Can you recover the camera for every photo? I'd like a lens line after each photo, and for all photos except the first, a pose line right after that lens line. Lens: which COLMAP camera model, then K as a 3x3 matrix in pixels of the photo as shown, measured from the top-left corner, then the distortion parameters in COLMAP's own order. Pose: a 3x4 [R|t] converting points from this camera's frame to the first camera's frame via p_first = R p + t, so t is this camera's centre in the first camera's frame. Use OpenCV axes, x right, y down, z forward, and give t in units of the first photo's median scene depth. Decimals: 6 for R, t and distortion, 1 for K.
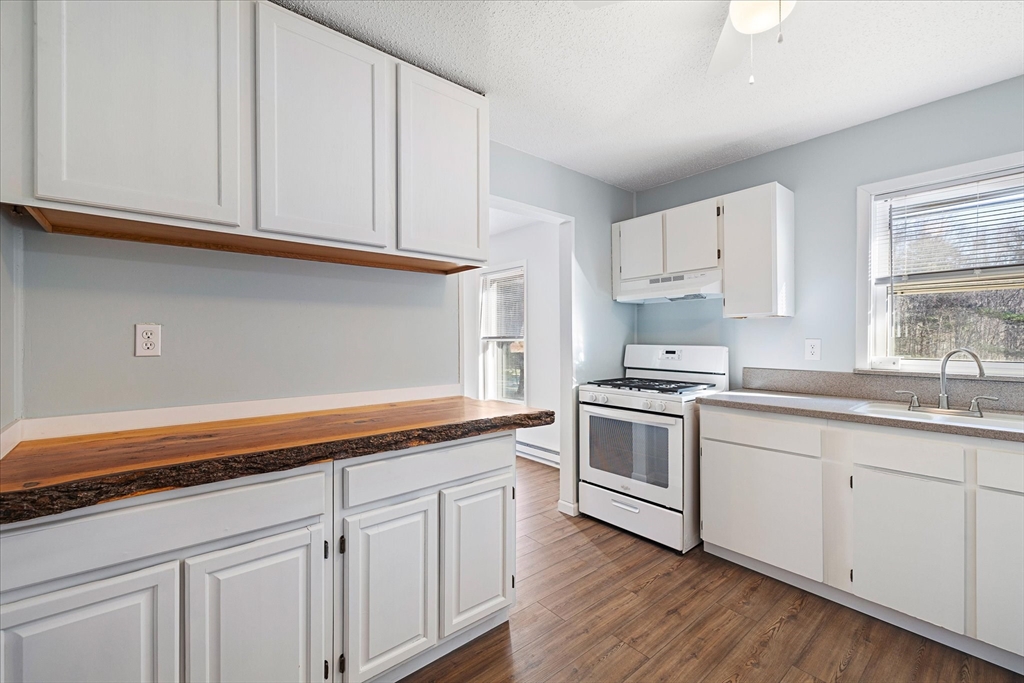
lens RADIAL K [[429.8, 0, 506.7], [0, 429.8, 338.3], [0, 0, 1]] dist [-0.000838, 0.000584]
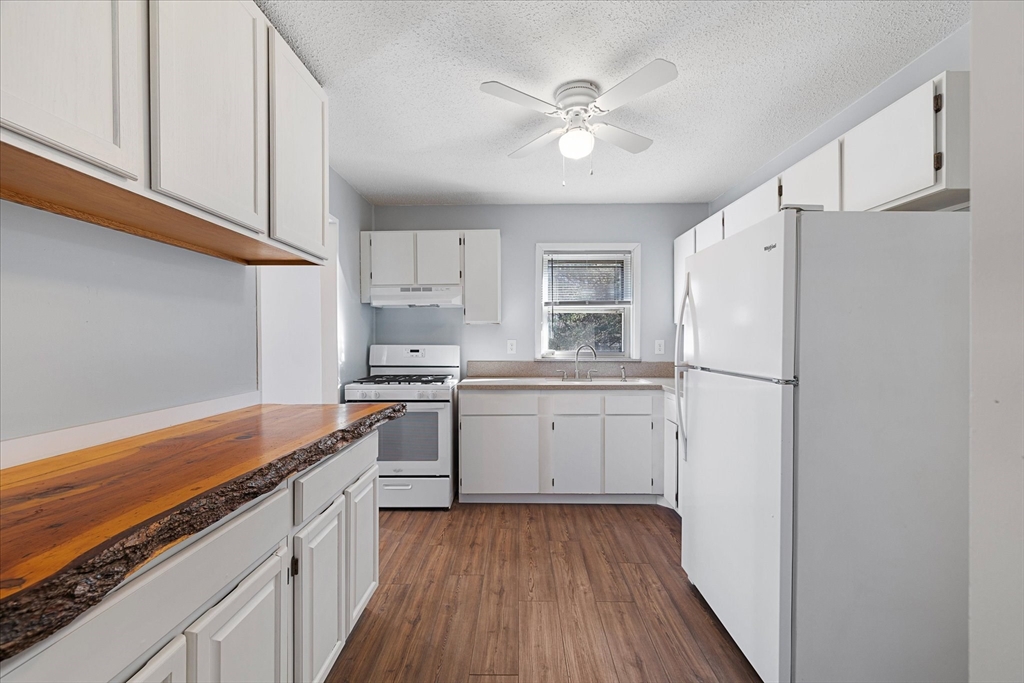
lens RADIAL K [[429.8, 0, 512.1], [0, 429.8, 341.2], [0, 0, 1]] dist [-0.000838, 0.000584]
pose [[0.650939, -0.003202, 0.759123, -0.442915], [0.000541, 0.999993, 0.003755, 0.001755], [-0.759130, -0.002033, 0.650936, 0.035323]]
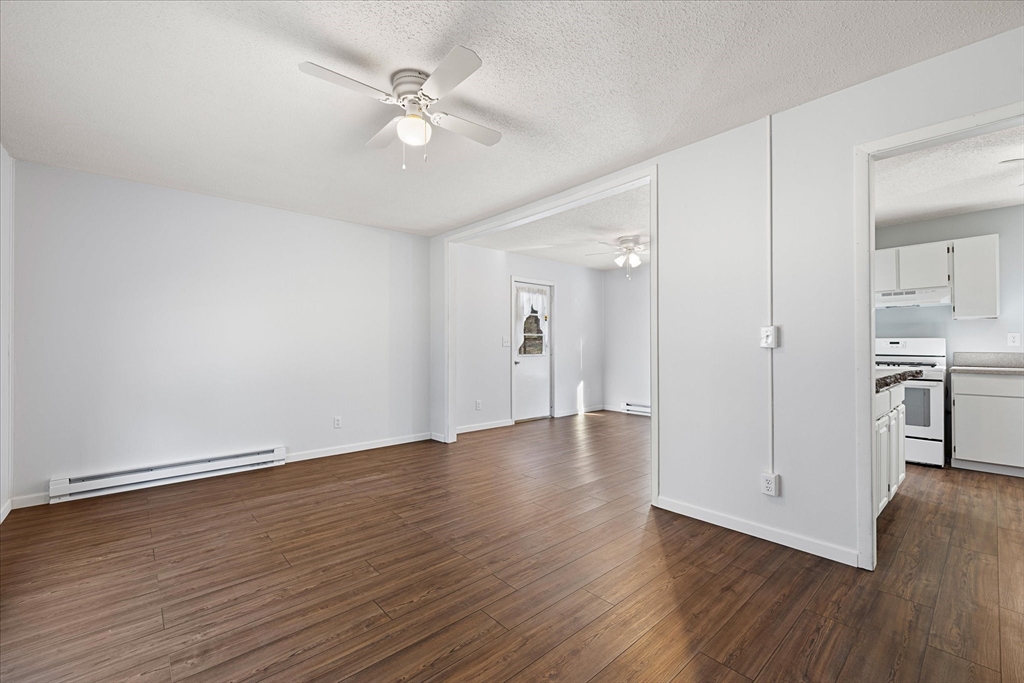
lens RADIAL K [[429.8, 0, 512.0], [0, 429.8, 340.7], [0, 0, 1]] dist [-0.000838, 0.000584]
pose [[0.999291, 0.004640, 0.037364, -1.270776], [-0.004236, 0.999932, -0.010864, 0.060046], [-0.037412, 0.010698, 0.999243, -0.542852]]
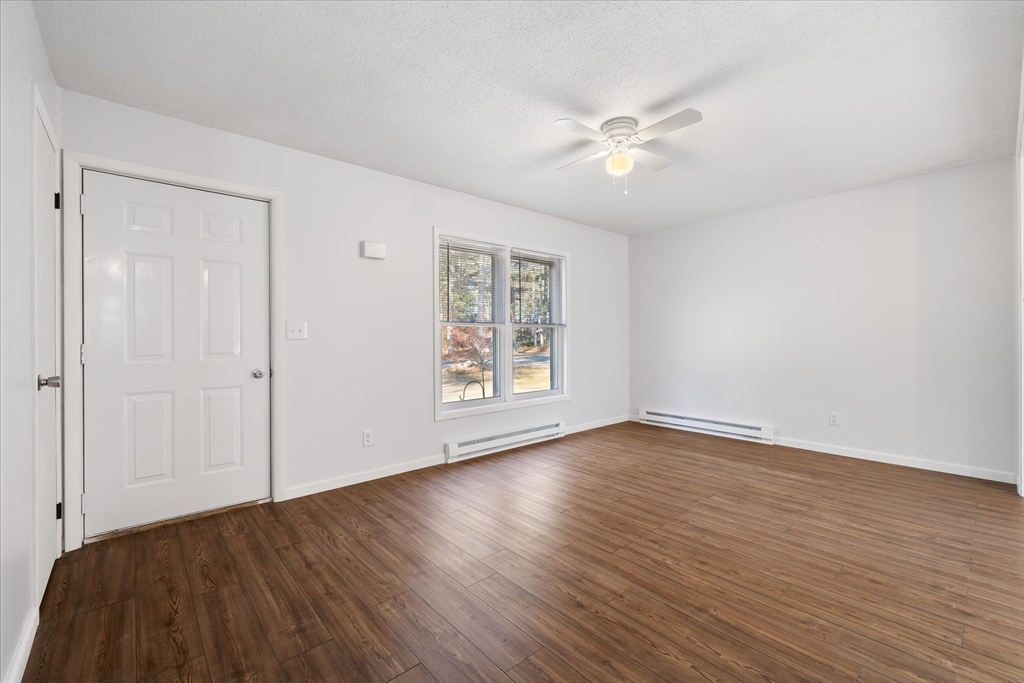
lens RADIAL K [[429.8, 0, 512.6], [0, 429.8, 339.1], [0, 0, 1]] dist [-0.000838, 0.000584]
pose [[0.025264, 0.012166, -0.999607, -0.322288], [0.006765, 0.999901, 0.012340, 0.055994], [0.999658, -0.007074, 0.025179, 0.047369]]
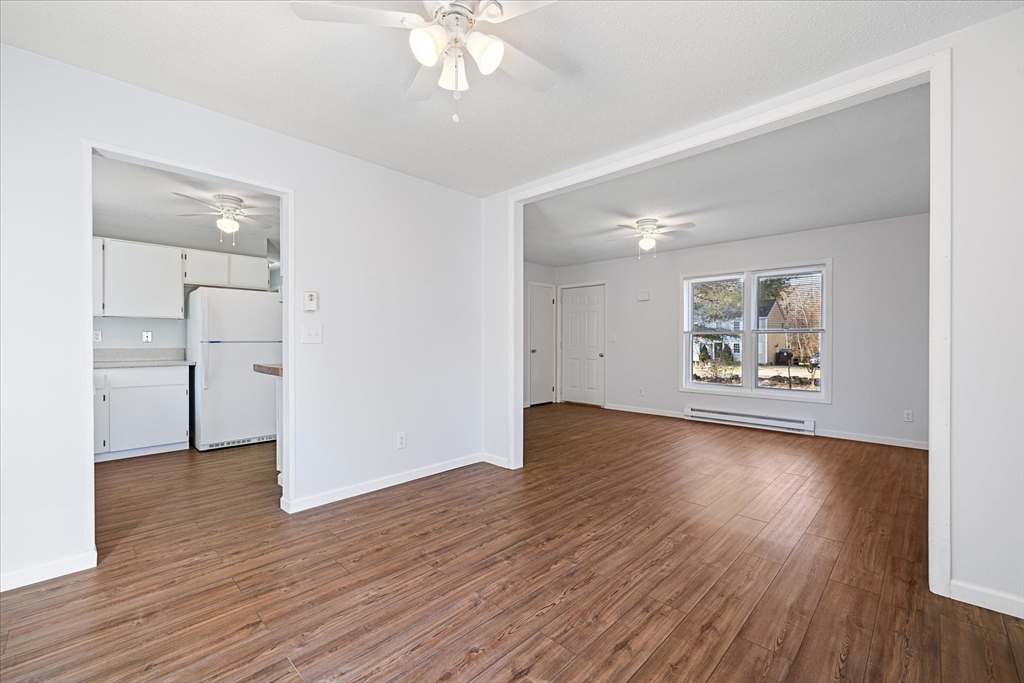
lens RADIAL K [[429.8, 0, 510.2], [0, 429.8, 344.3], [0, 0, 1]] dist [-0.000838, 0.000584]
pose [[-0.995338, 0.006875, -0.096205, -0.621666], [0.005998, 0.999938, 0.009409, 0.058887], [0.096264, 0.008788, -0.995317, 2.263737]]
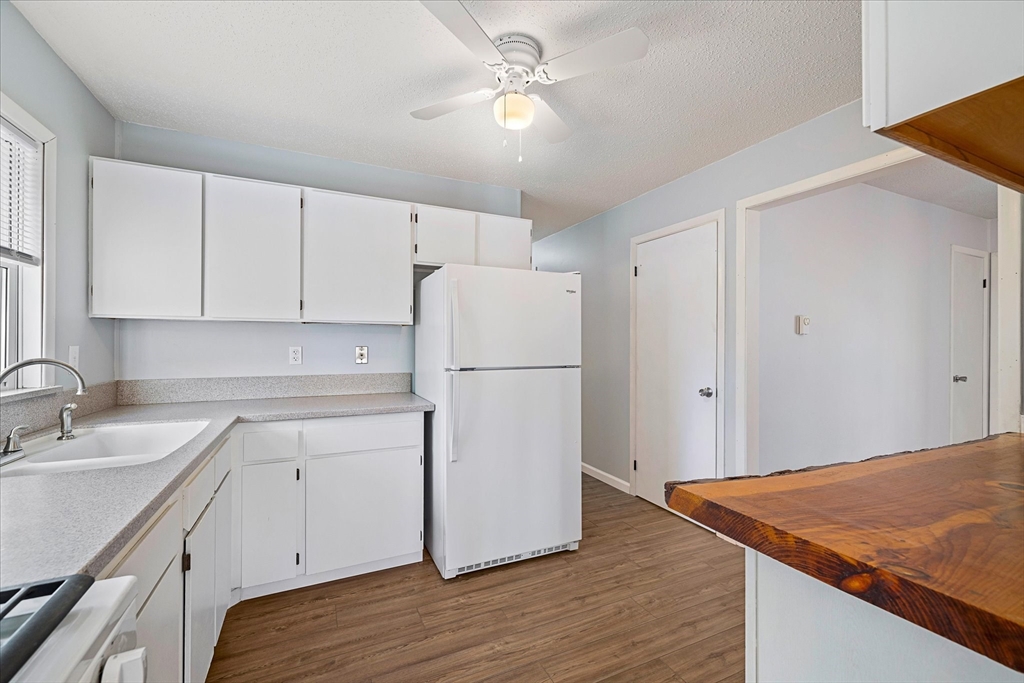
lens RADIAL K [[429.8, 0, 508.6], [0, 429.8, 341.2], [0, 0, 1]] dist [-0.000838, 0.000584]
pose [[-0.966924, -0.000915, 0.255064, 0.127747], [0.000292, 0.999989, 0.004691, -0.009212], [-0.255065, 0.004610, -0.966913, 1.215047]]
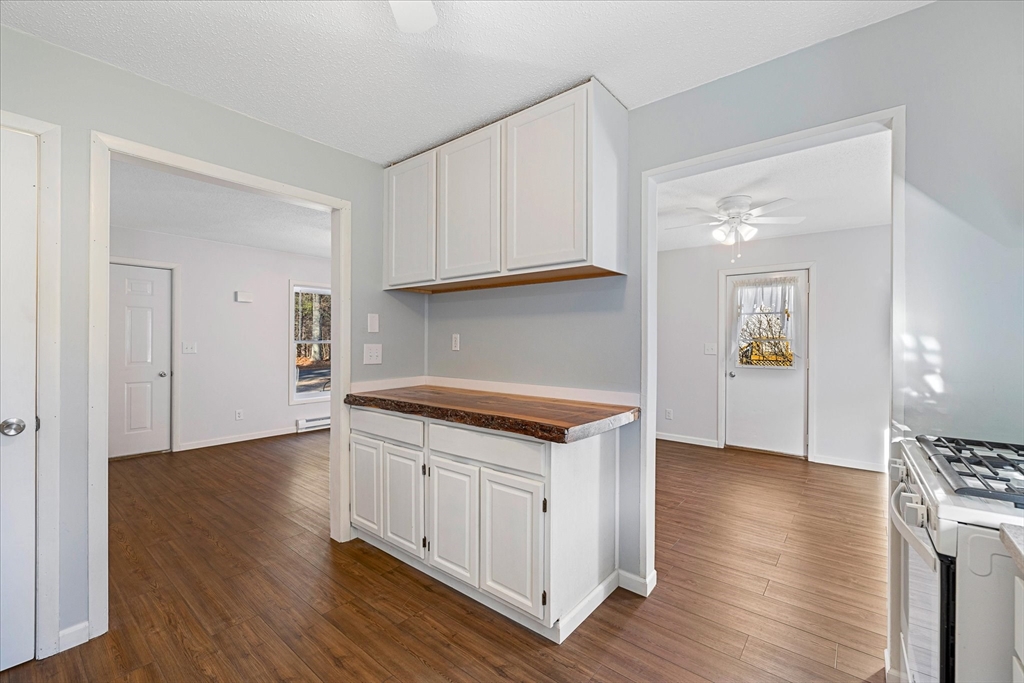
lens RADIAL K [[429.8, 0, 511.8], [0, 429.8, 341.8], [0, 0, 1]] dist [-0.000838, 0.000584]
pose [[0.189159, 0.008019, -0.981914, 0.714137], [-0.004572, 0.999963, 0.007286, -0.008135], [0.981936, 0.003111, 0.189189, 0.572518]]
